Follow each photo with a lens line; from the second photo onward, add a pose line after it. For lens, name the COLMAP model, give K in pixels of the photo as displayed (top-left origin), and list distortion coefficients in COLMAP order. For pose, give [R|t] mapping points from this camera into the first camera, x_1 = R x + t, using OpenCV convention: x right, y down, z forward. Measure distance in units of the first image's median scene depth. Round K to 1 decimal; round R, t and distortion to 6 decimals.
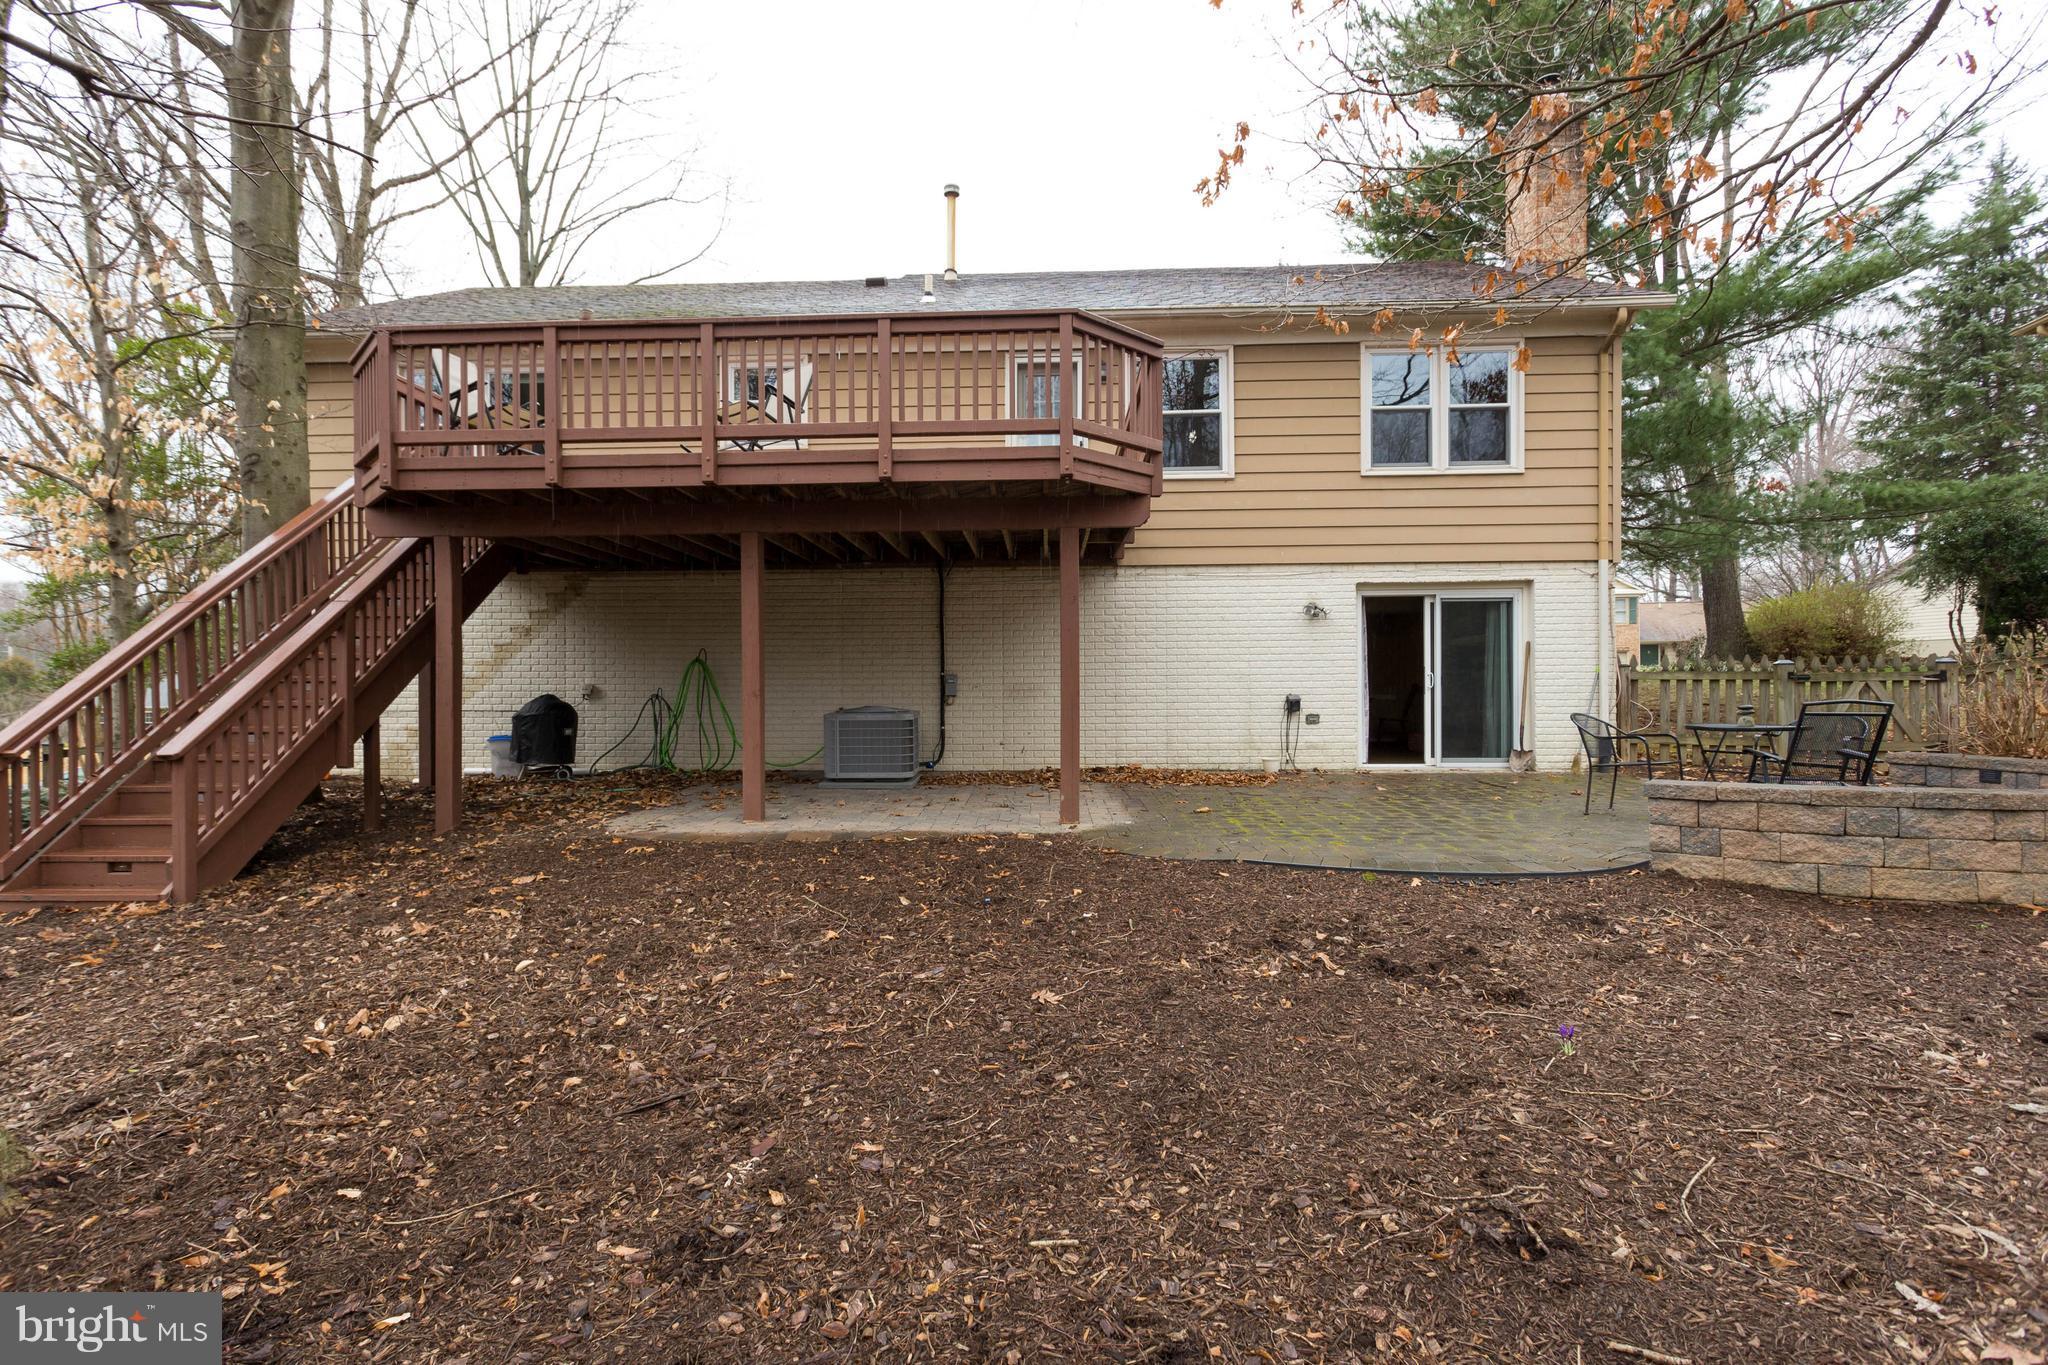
lens RADIAL K [[987.8, 0, 1027.7], [0, 987.8, 668.2], [0, 0, 1]] dist [0.003988, 0.001076]
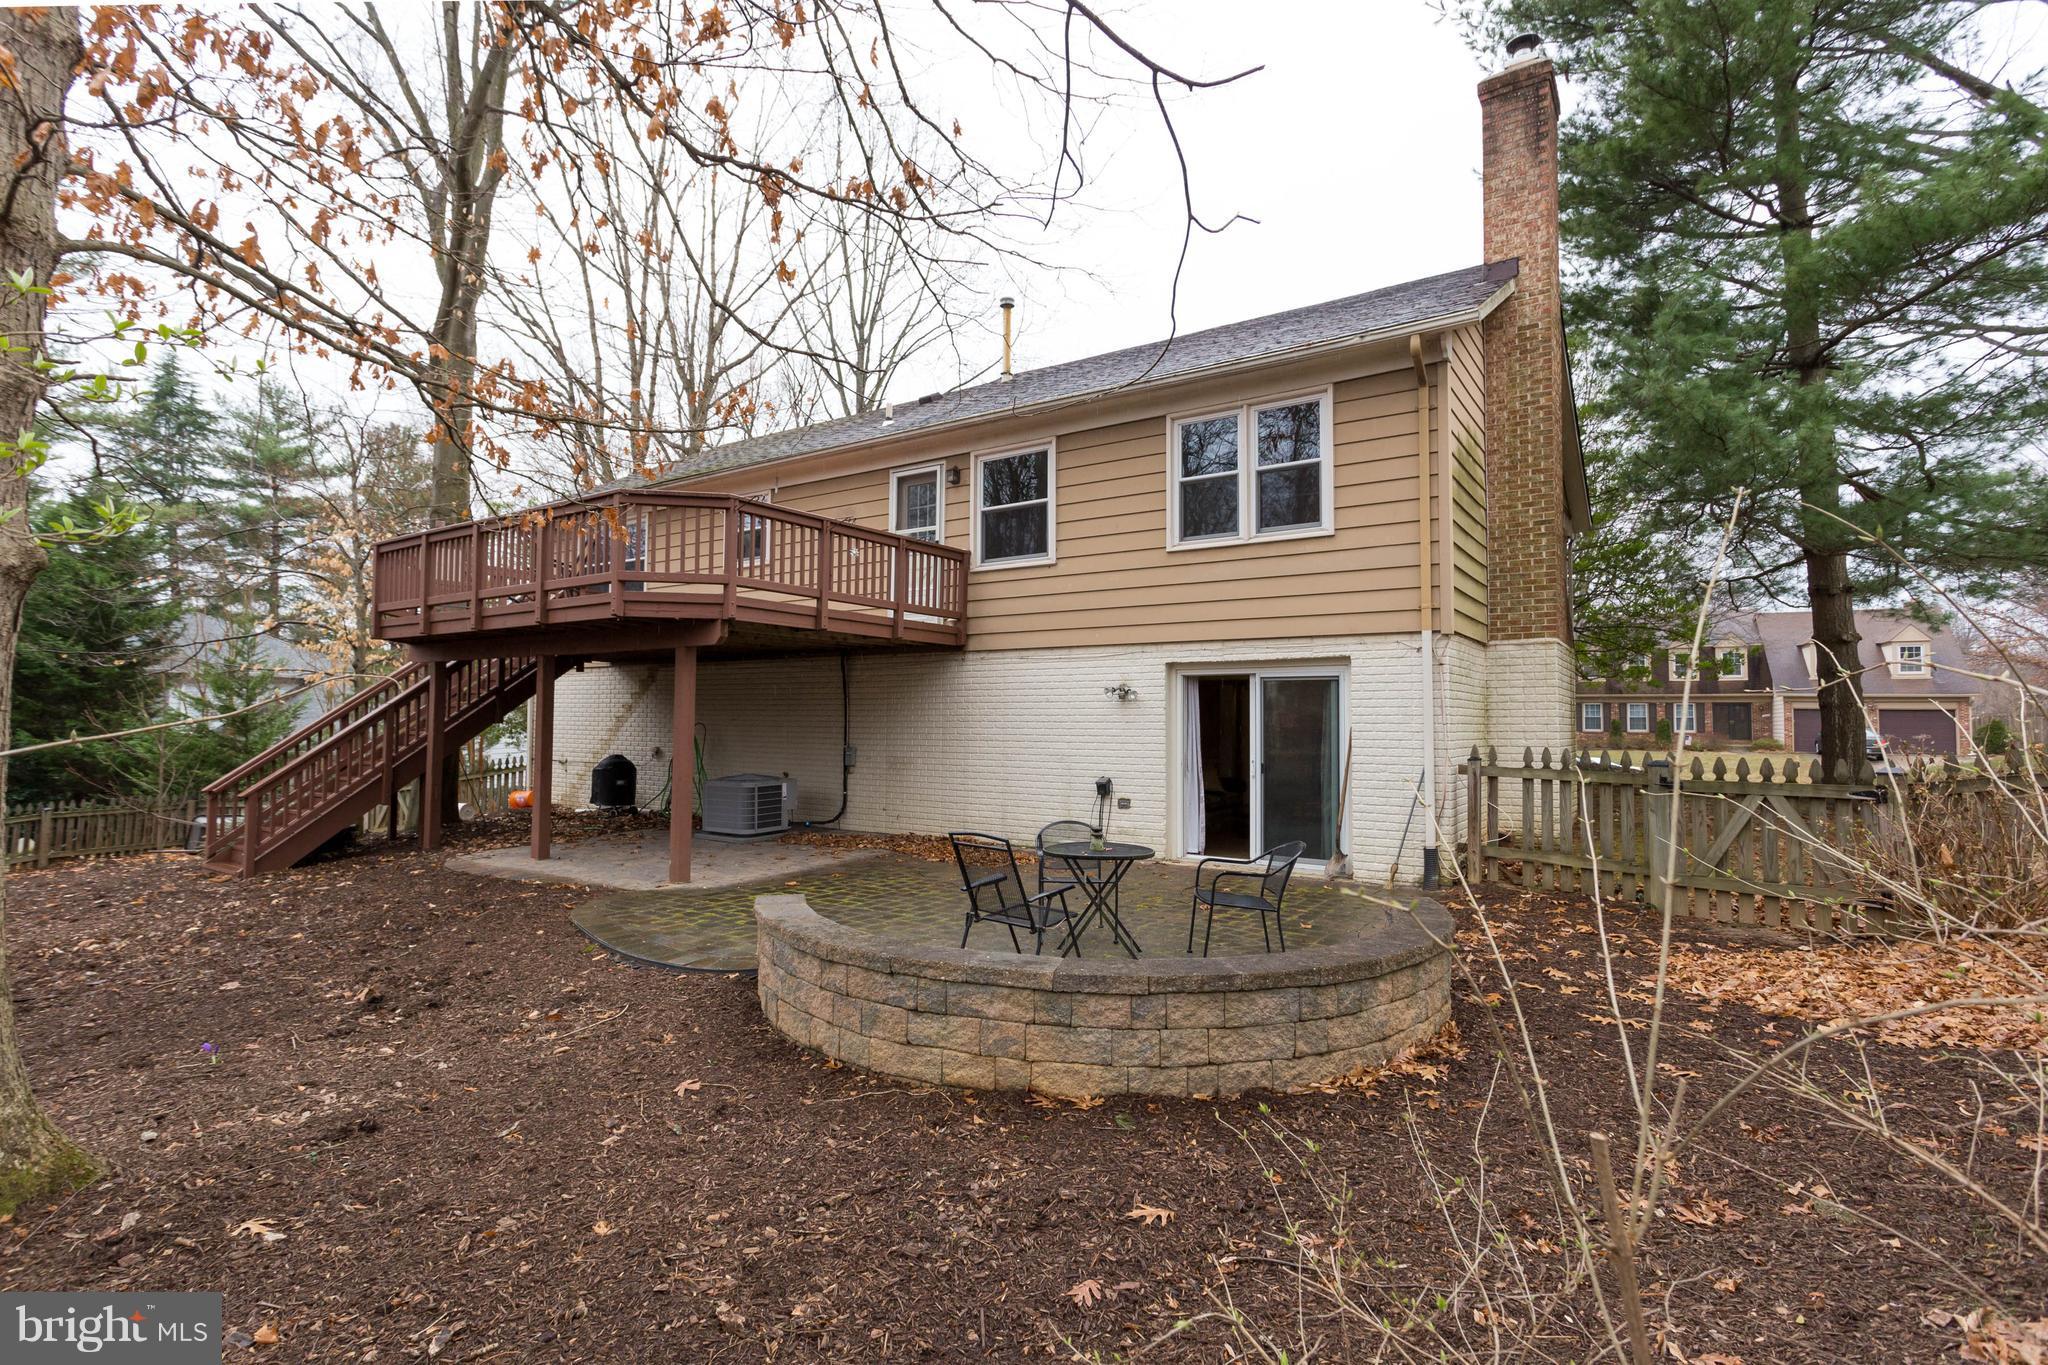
lens RADIAL K [[987.8, 0, 1027.7], [0, 987.8, 668.2], [0, 0, 1]] dist [0.003988, 0.001076]
pose [[0.847786, -0.016286, -0.530088, 0.725495], [-0.002616, 0.999388, -0.034888, -0.047449], [0.530331, 0.030964, 0.847225, 0.116971]]
